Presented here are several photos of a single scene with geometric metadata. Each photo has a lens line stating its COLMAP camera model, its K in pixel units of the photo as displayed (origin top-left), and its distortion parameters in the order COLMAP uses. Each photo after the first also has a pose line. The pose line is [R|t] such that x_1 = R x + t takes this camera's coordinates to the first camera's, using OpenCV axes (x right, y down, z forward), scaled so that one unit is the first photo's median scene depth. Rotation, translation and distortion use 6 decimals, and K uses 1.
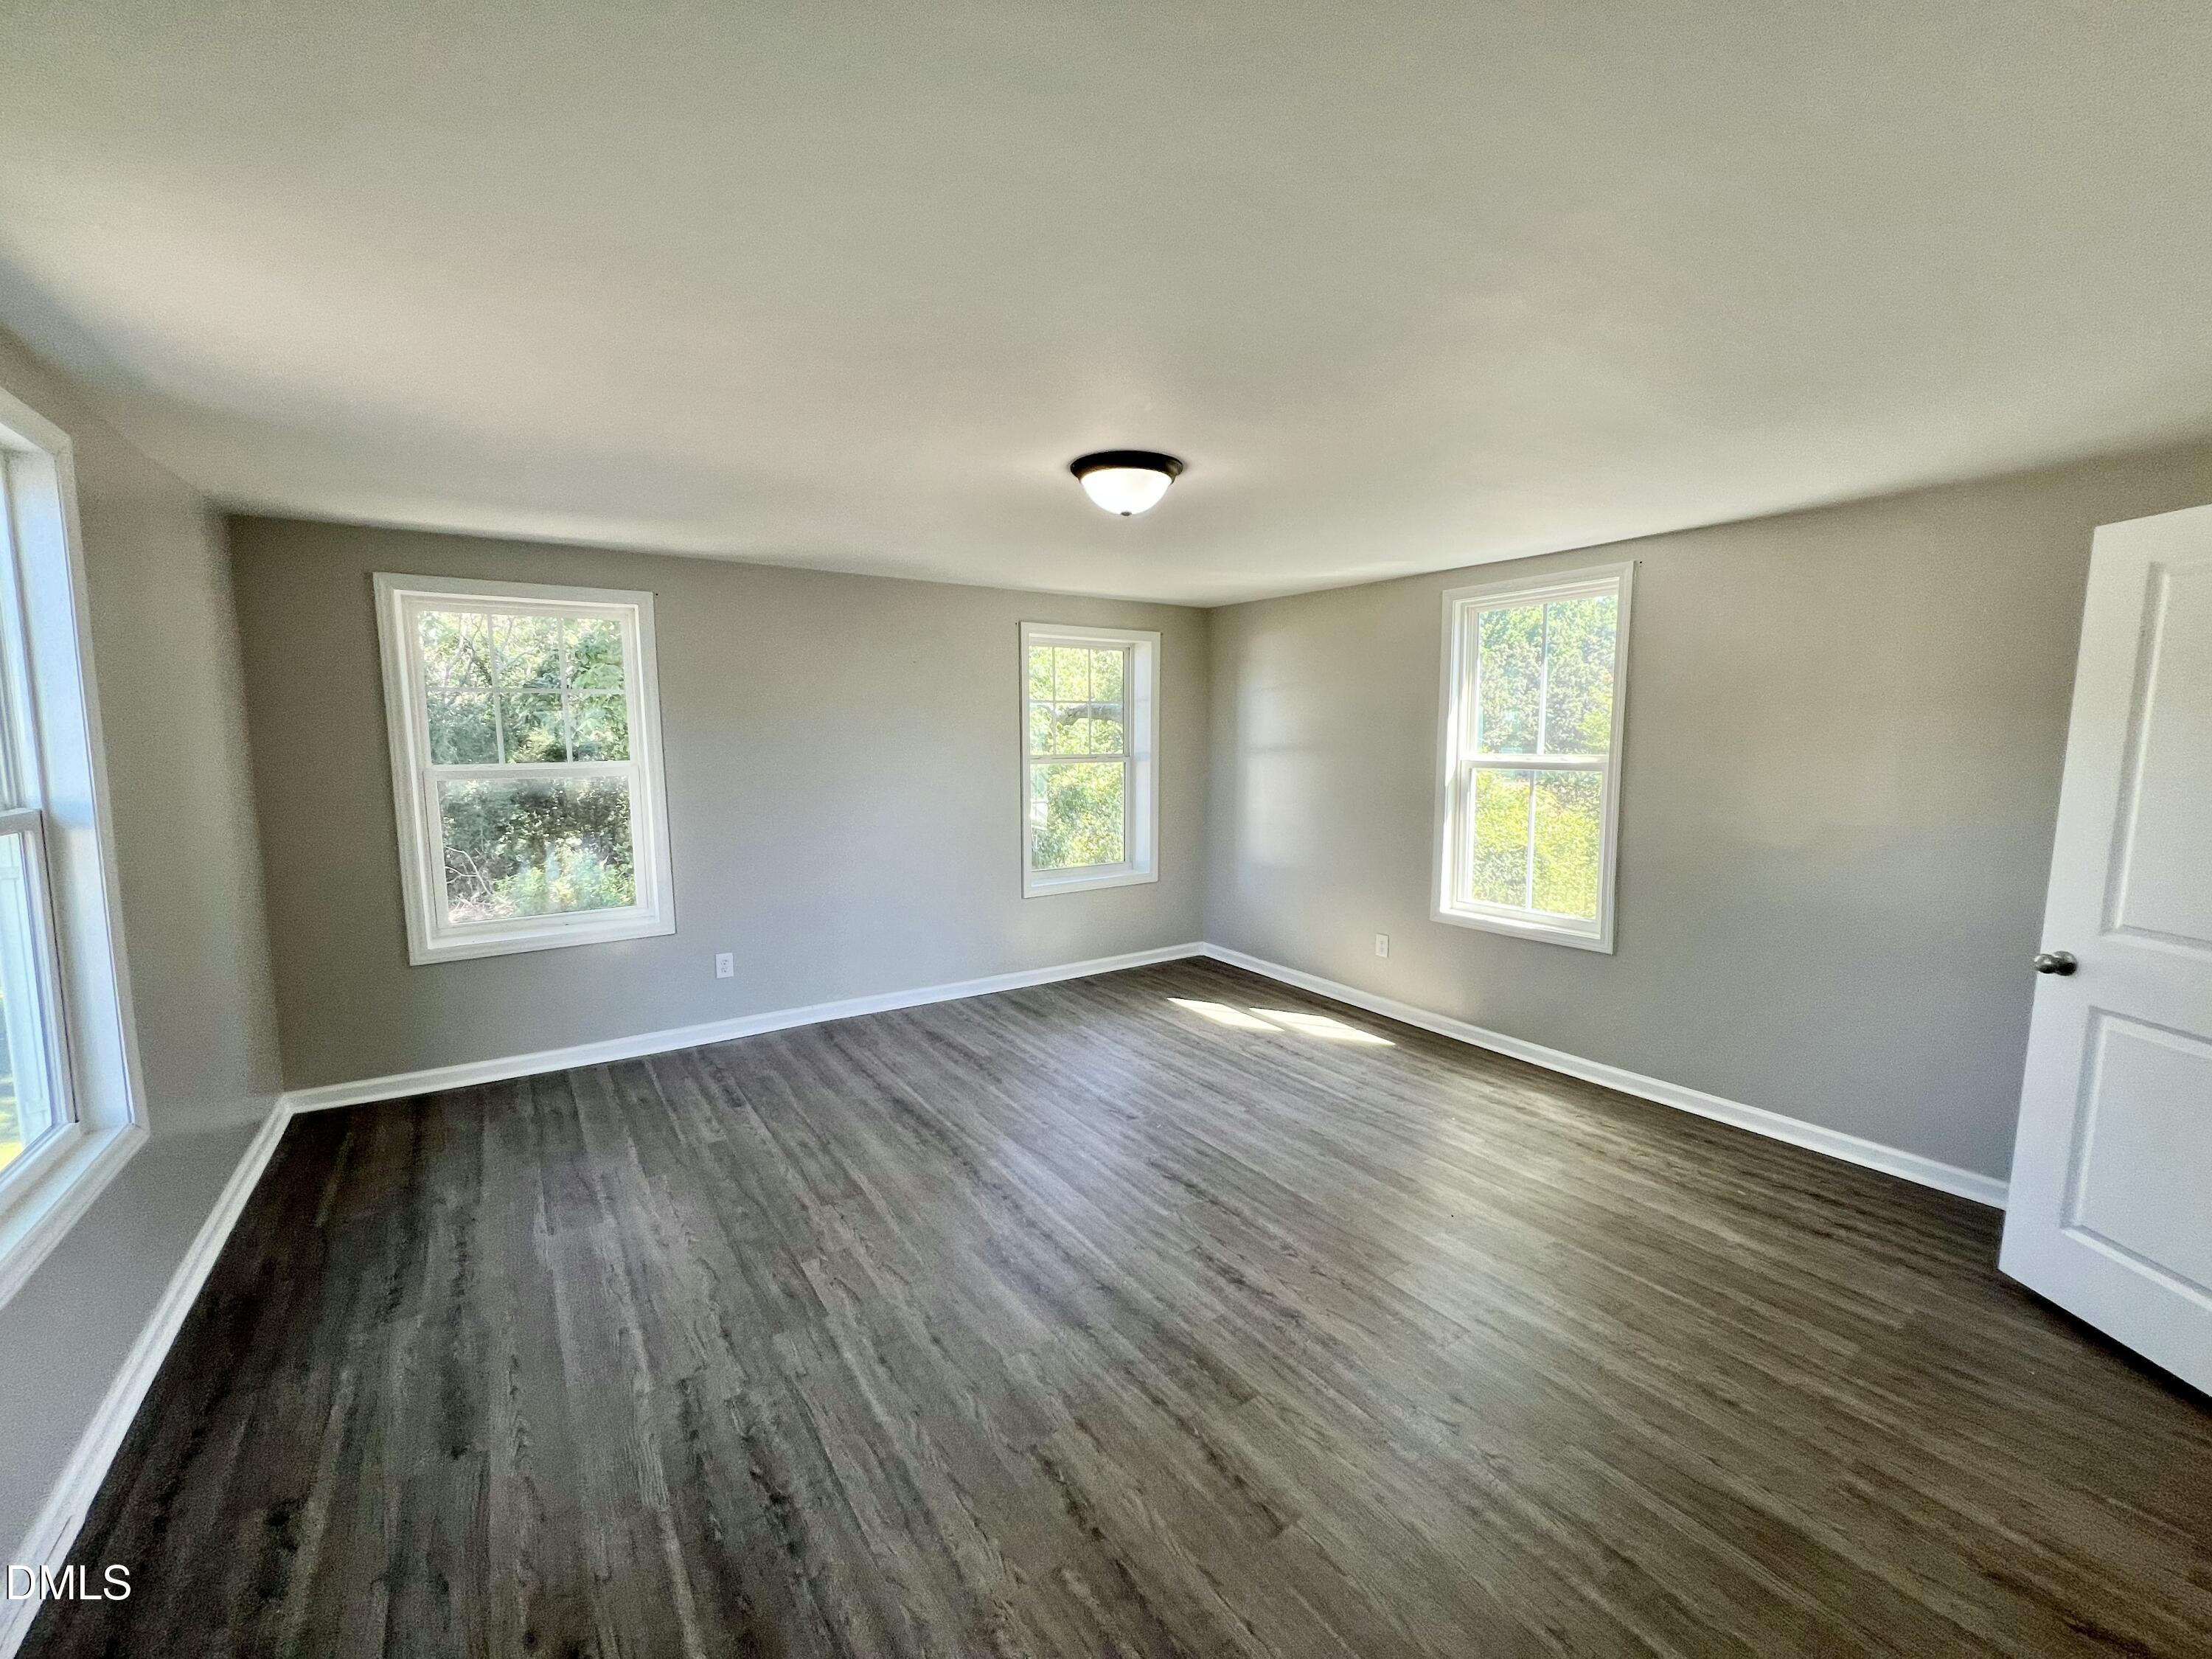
lens RADIAL K [[876.6, 0, 1105.7], [0, 876.6, 827.0], [0, 0, 1]] dist [-0.001775, -0.000559]
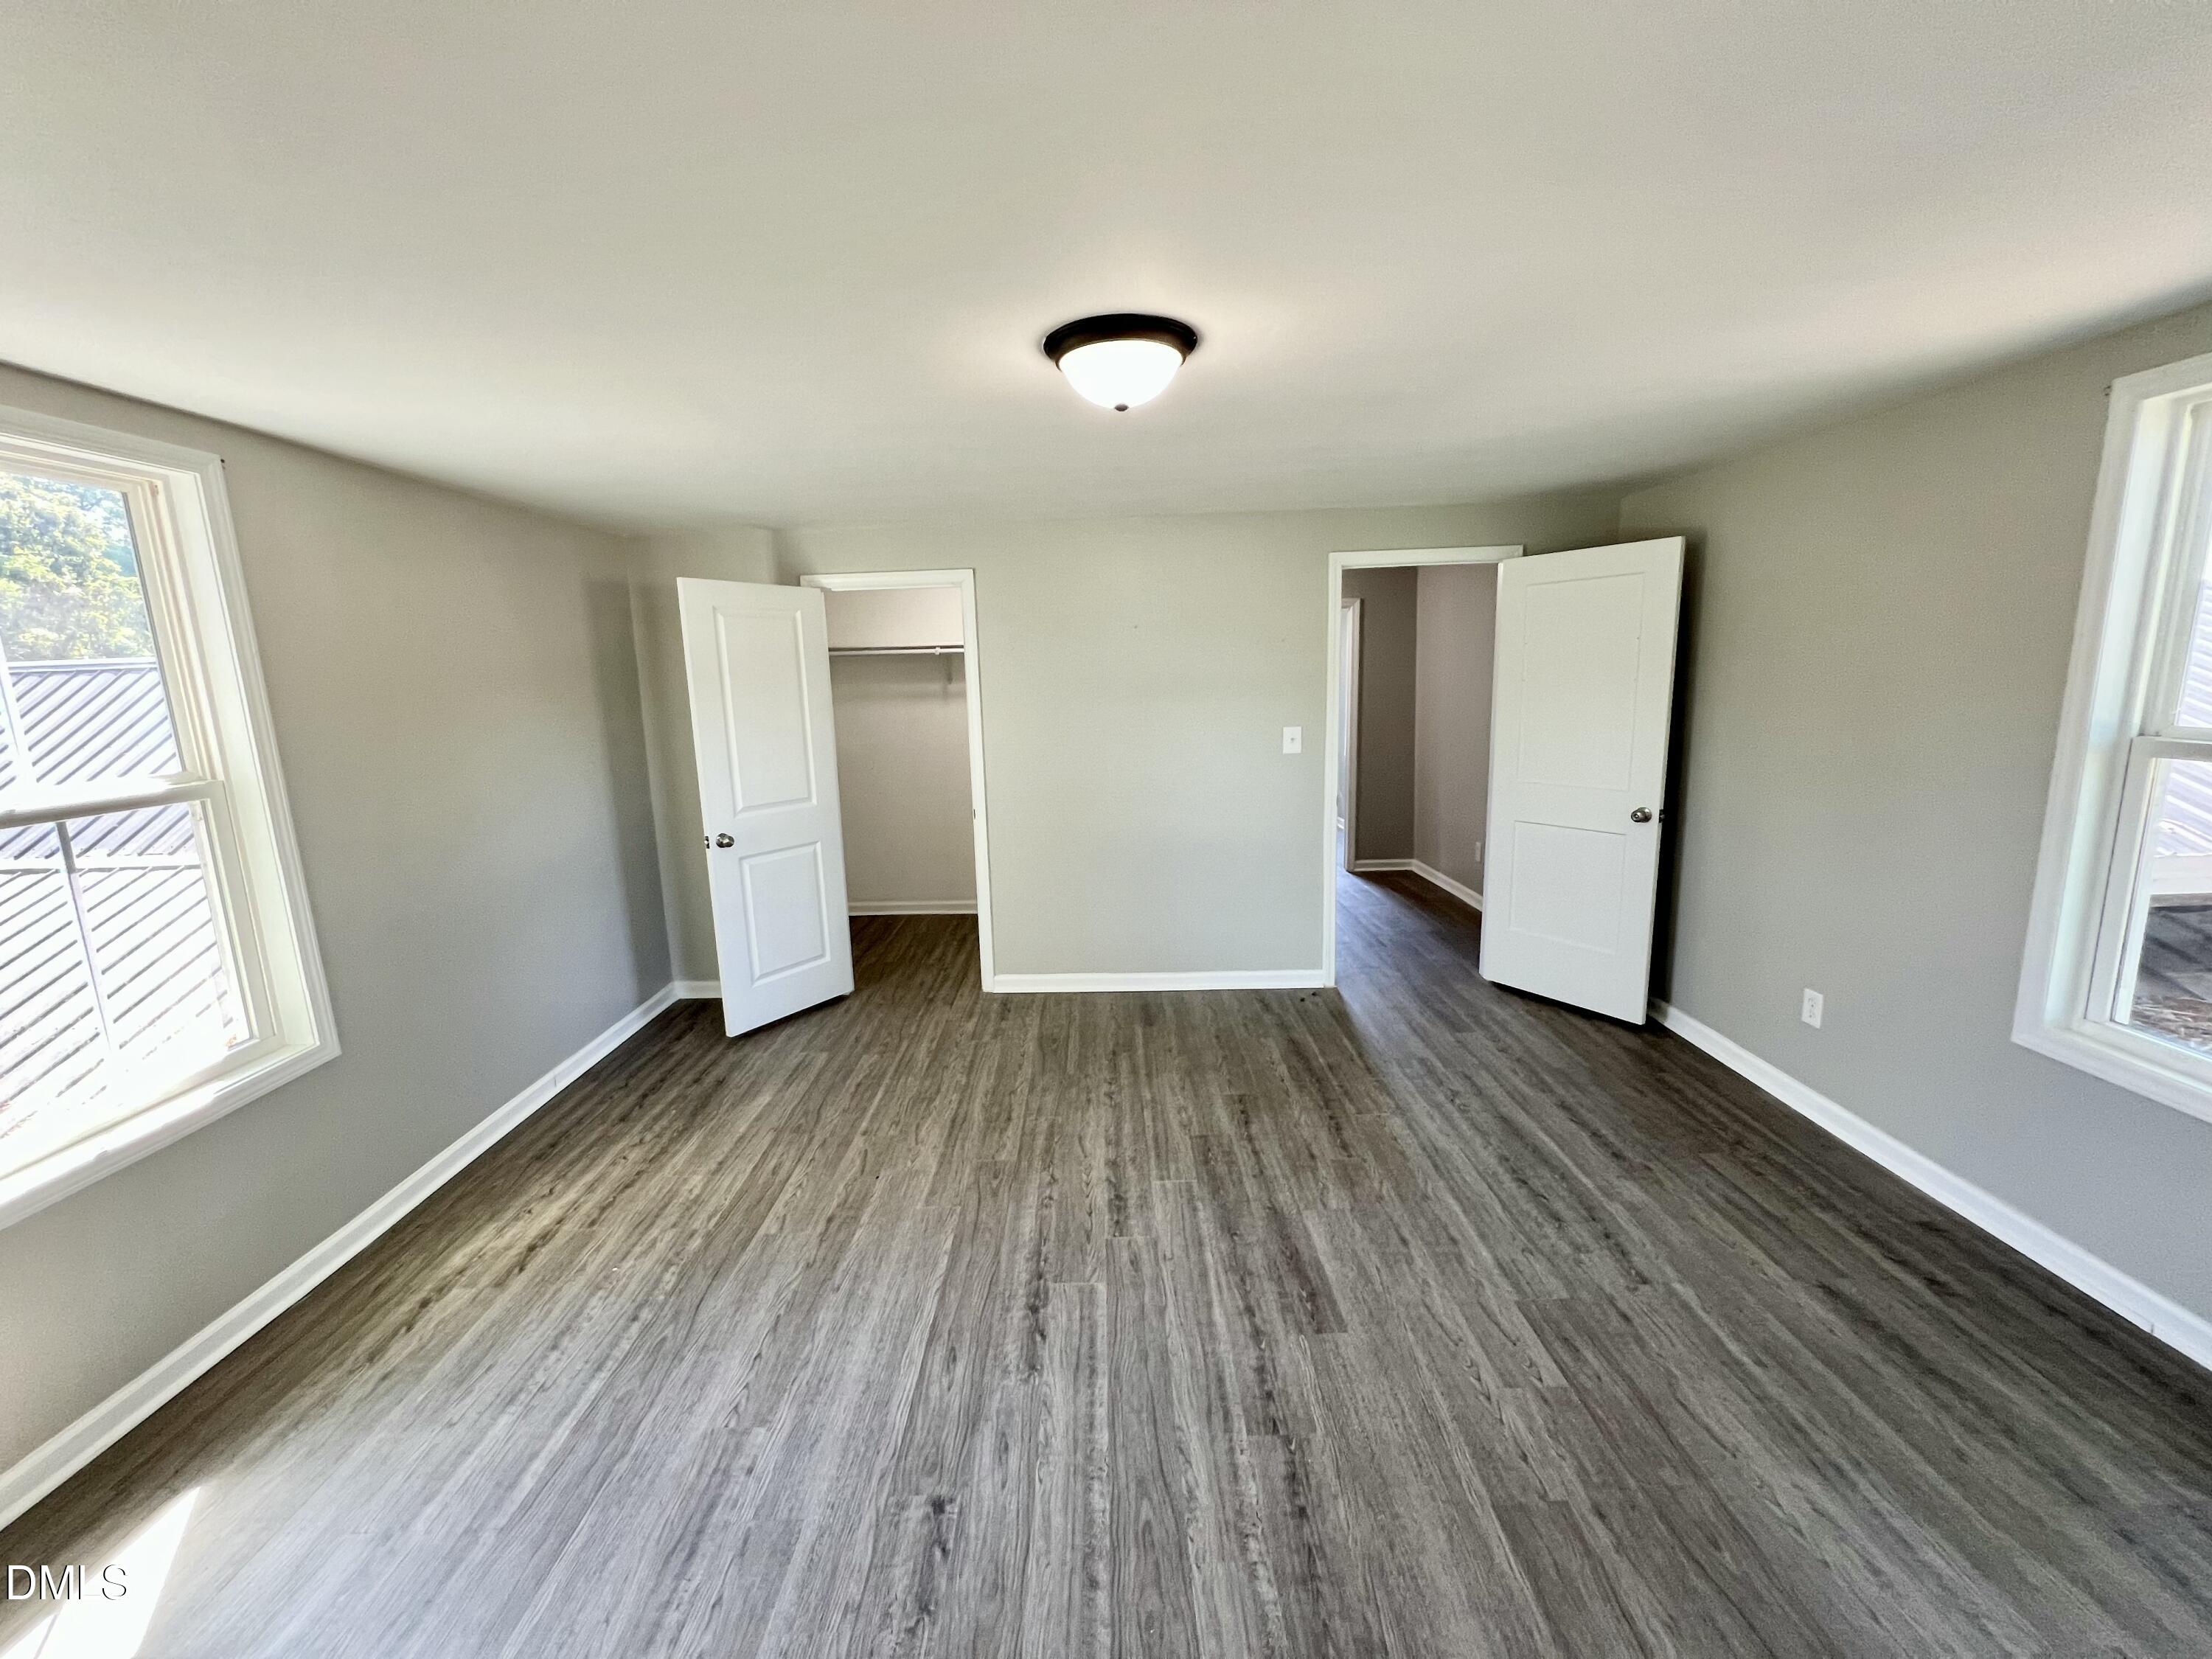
lens RADIAL K [[876.6, 0, 1101.2], [0, 876.6, 828.0], [0, 0, 1]] dist [-0.001775, -0.000559]
pose [[-0.820336, -0.072877, 0.567220, -0.415897], [0.095220, 0.960596, 0.261128, -0.216311], [-0.563899, 0.268223, -0.781072, 1.717875]]
